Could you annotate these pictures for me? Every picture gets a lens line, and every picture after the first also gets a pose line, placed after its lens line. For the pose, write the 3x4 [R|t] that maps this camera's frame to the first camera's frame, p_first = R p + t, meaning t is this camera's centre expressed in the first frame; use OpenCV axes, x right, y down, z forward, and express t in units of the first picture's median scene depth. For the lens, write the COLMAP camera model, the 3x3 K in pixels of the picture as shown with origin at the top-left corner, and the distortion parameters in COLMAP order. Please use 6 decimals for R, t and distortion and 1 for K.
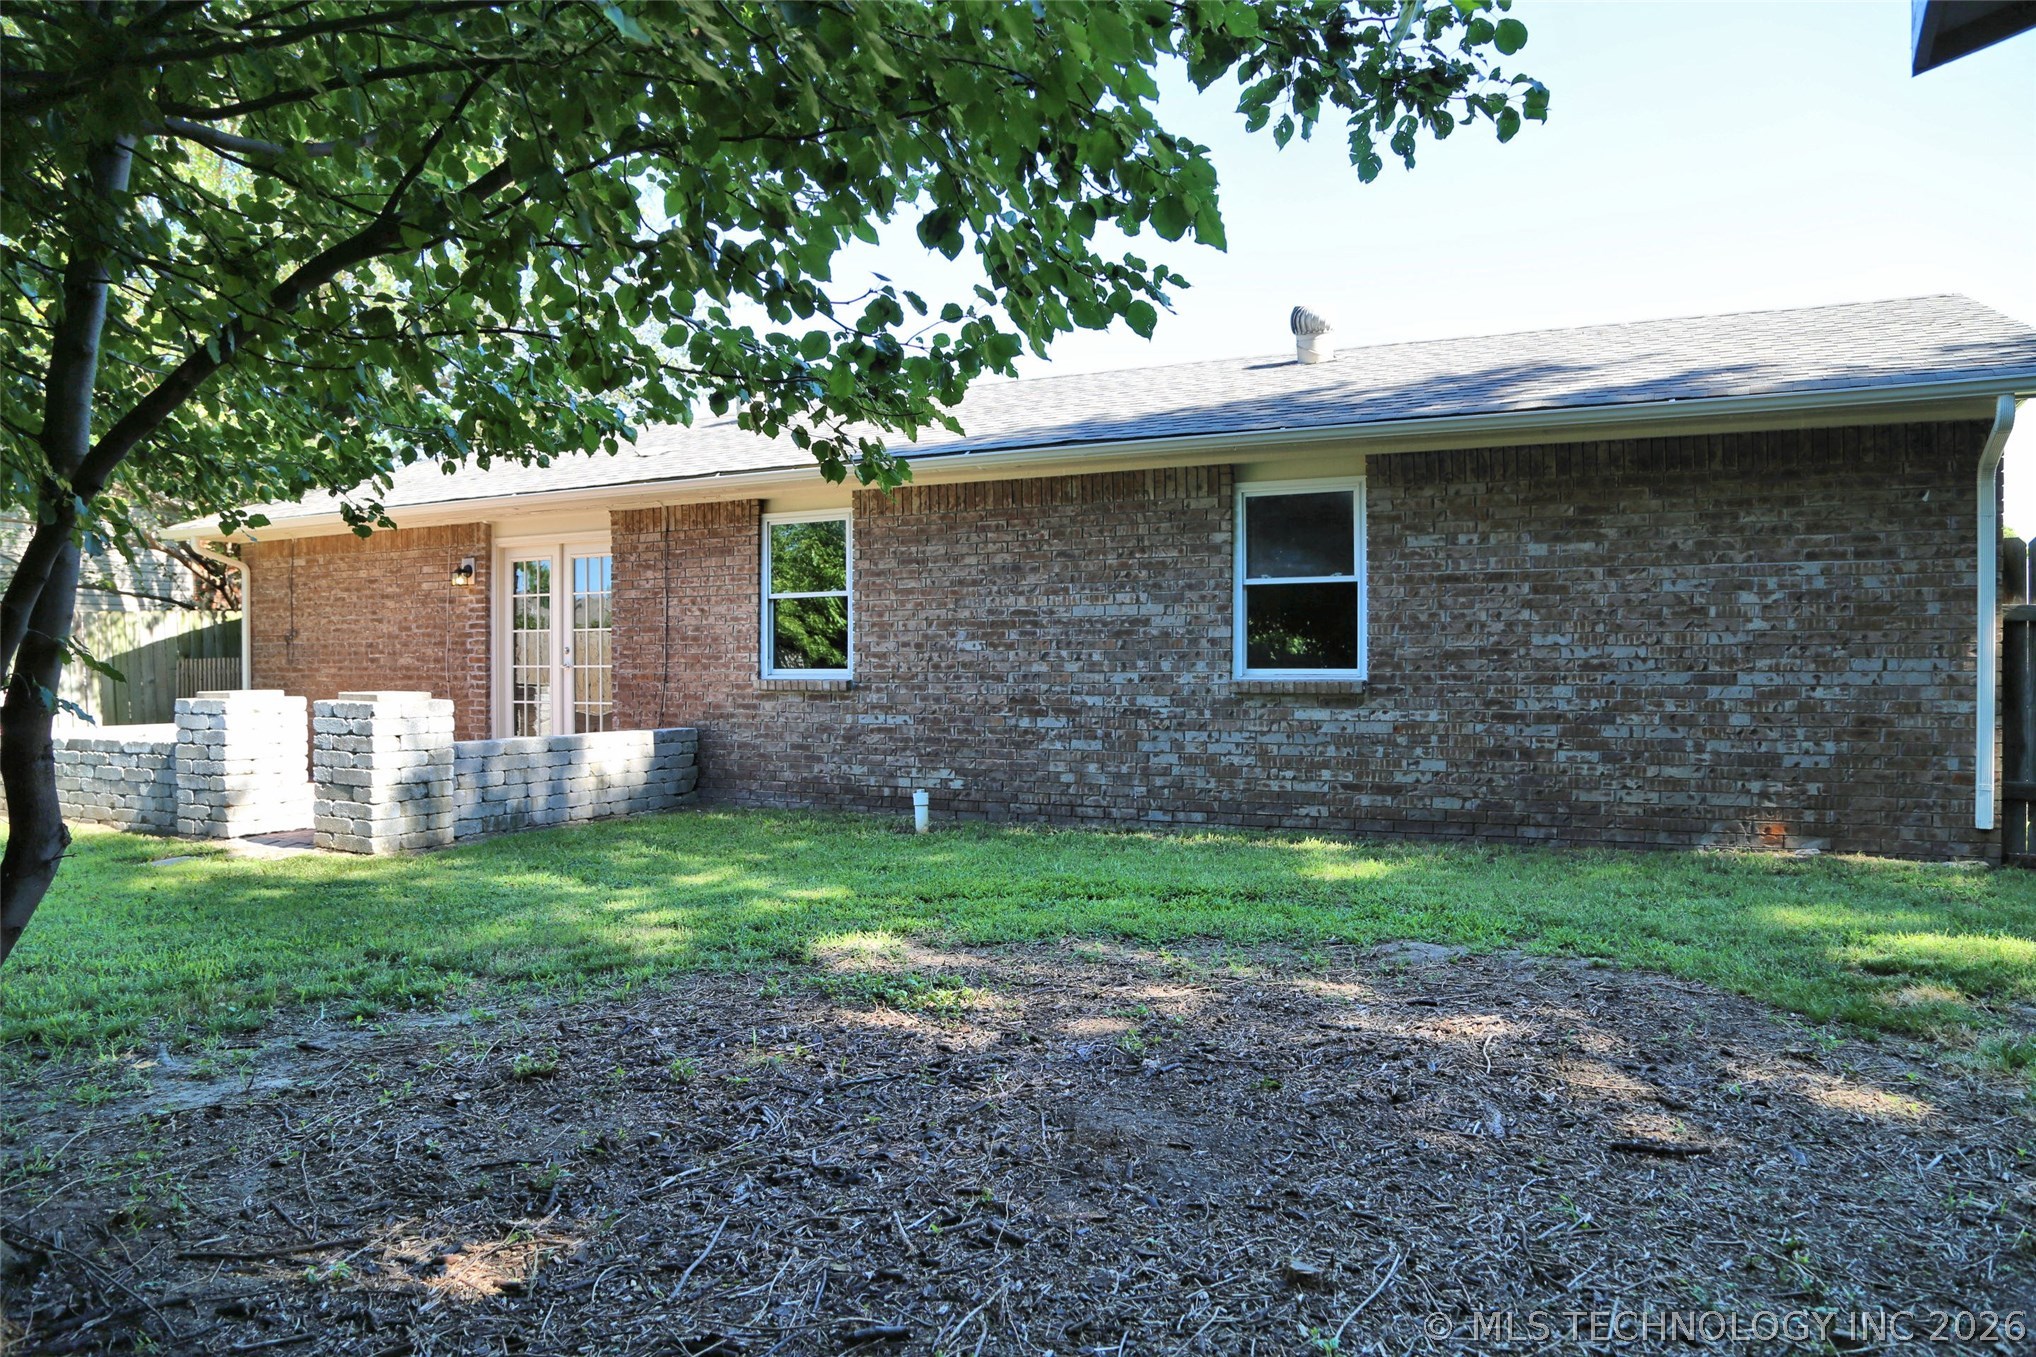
lens RADIAL K [[1371.3, 0, 1021.8], [0, 1371.3, 685.9], [0, 0, 1]] dist [-0.129718, 0.071507]
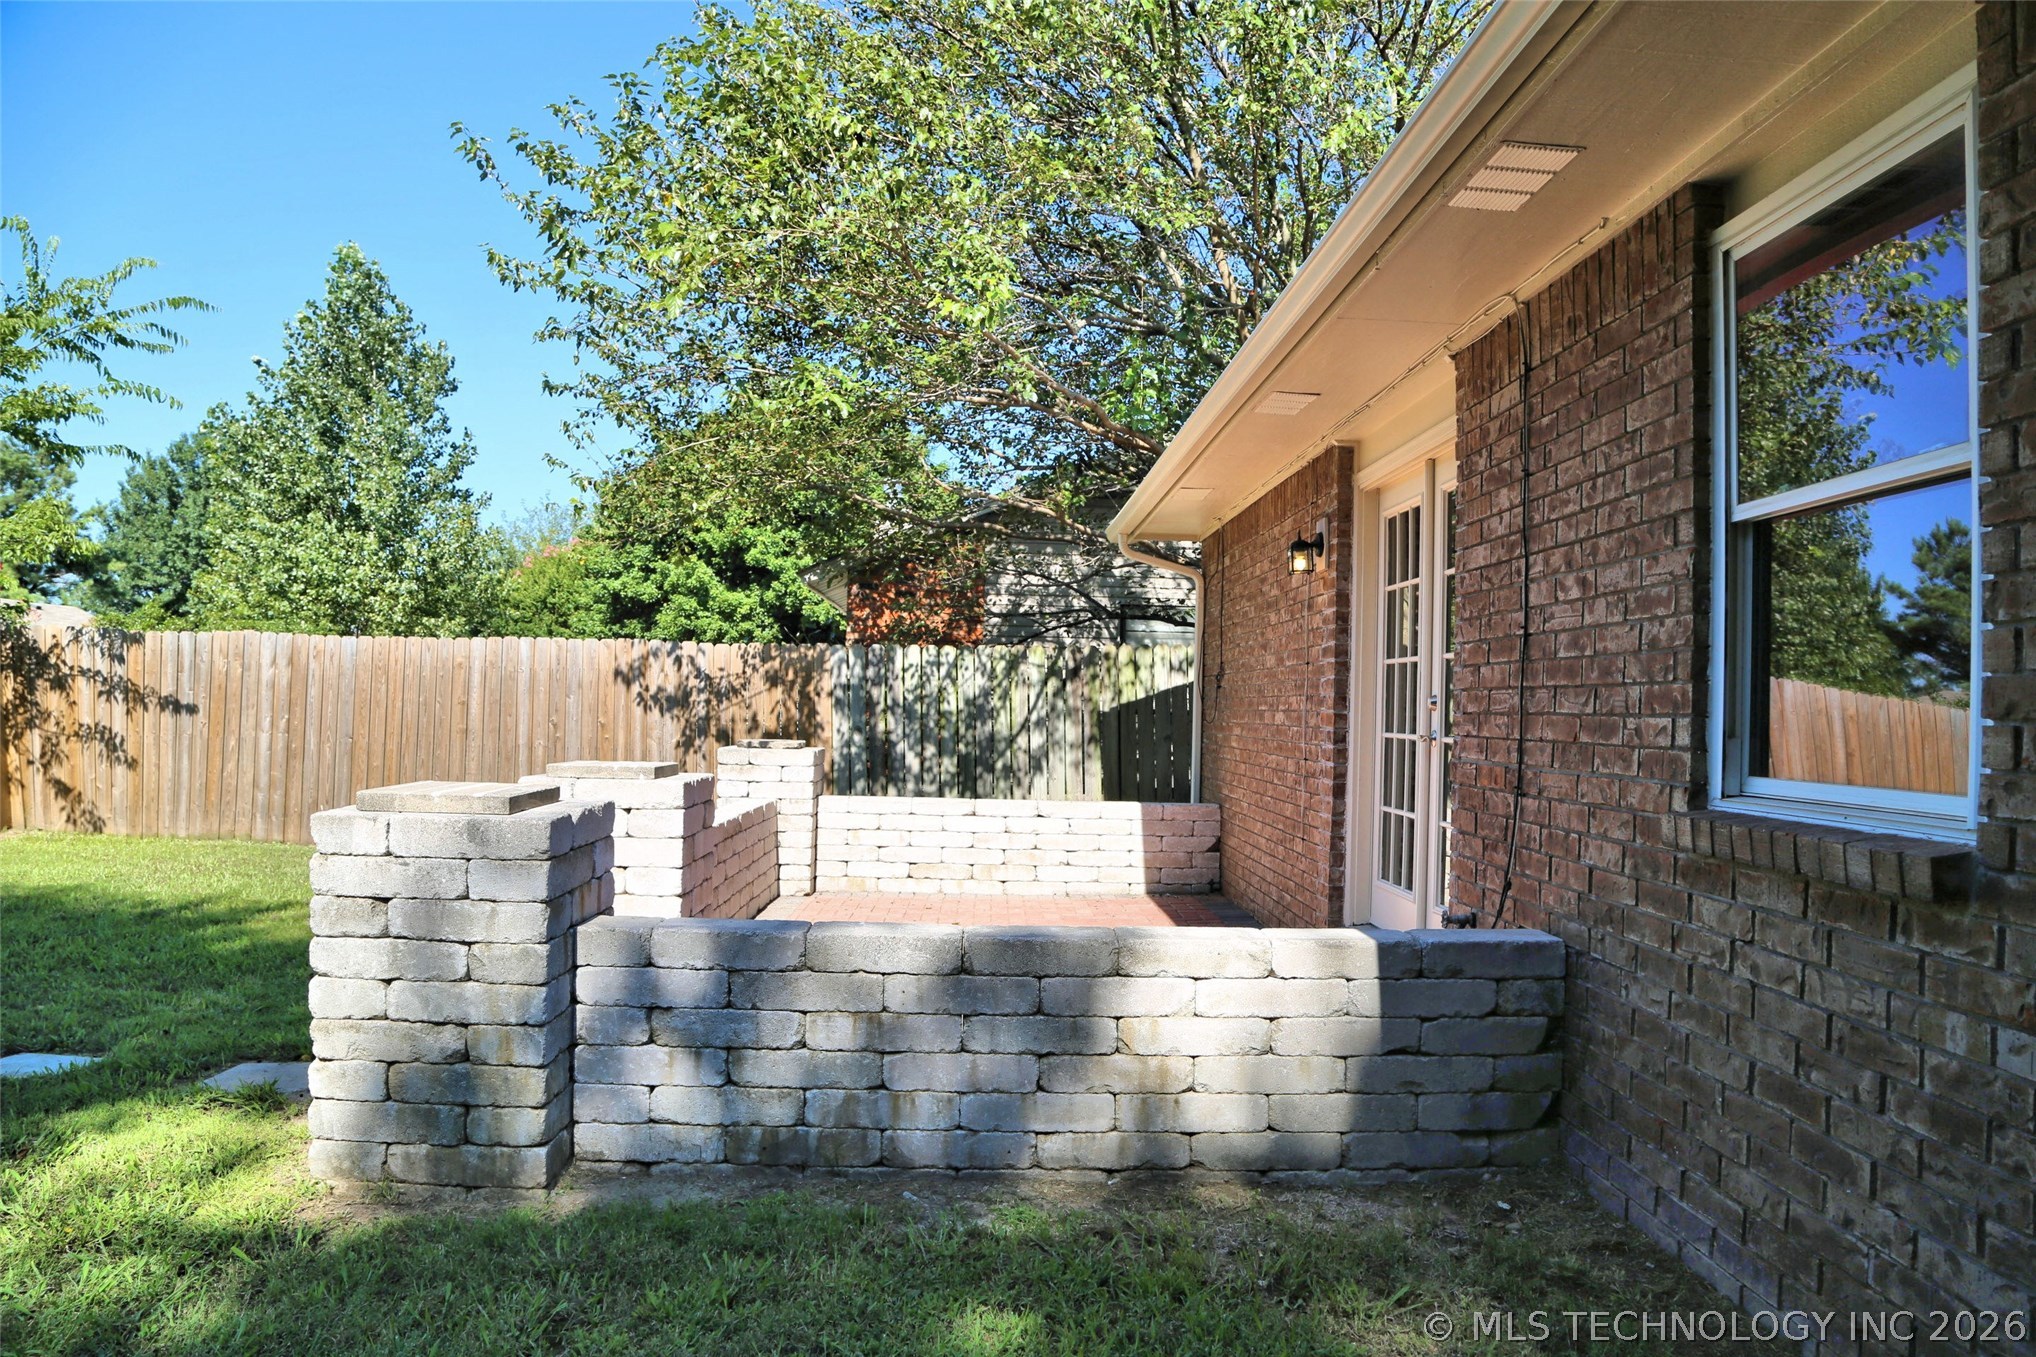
lens RADIAL K [[1371.3, 0, 1021.8], [0, 1371.3, 685.9], [0, 0, 1]] dist [-0.129718, 0.071507]
pose [[0.482618, -0.000211, -0.875831, -0.019634], [-0.037535, 0.999076, -0.020924, -0.020778], [0.875026, 0.042973, 0.482164, 0.791077]]
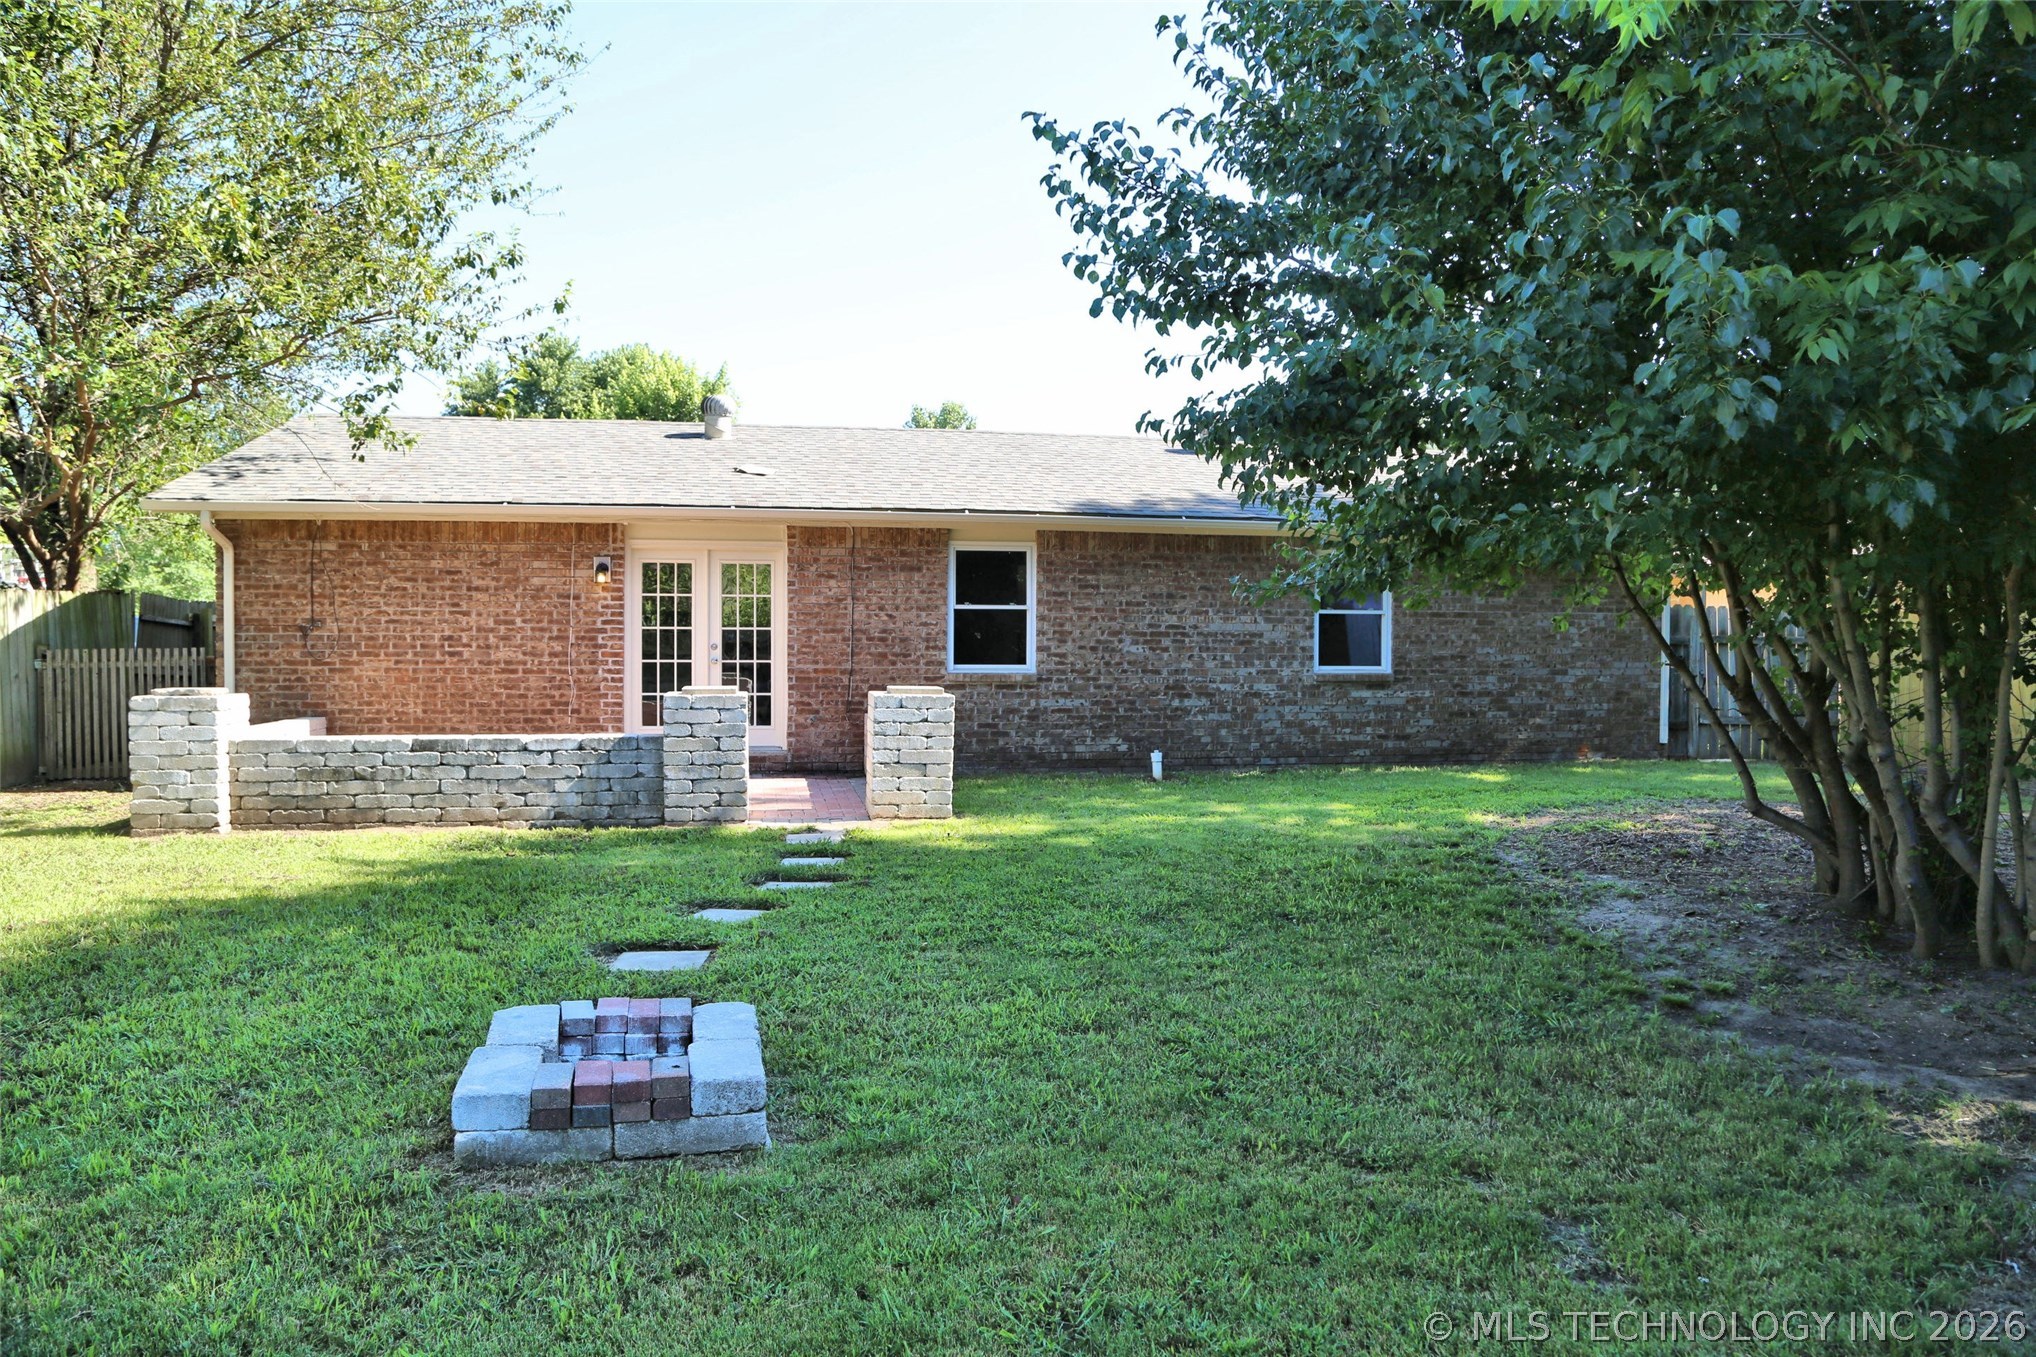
lens RADIAL K [[1371.3, 0, 1021.8], [0, 1371.3, 685.9], [0, 0, 1]] dist [-0.129718, 0.071507]
pose [[0.780917, -0.006461, 0.624601, -0.983542], [0.004018, 0.999978, 0.005321, 0.000776], [-0.624621, -0.001645, 0.780926, -0.027022]]
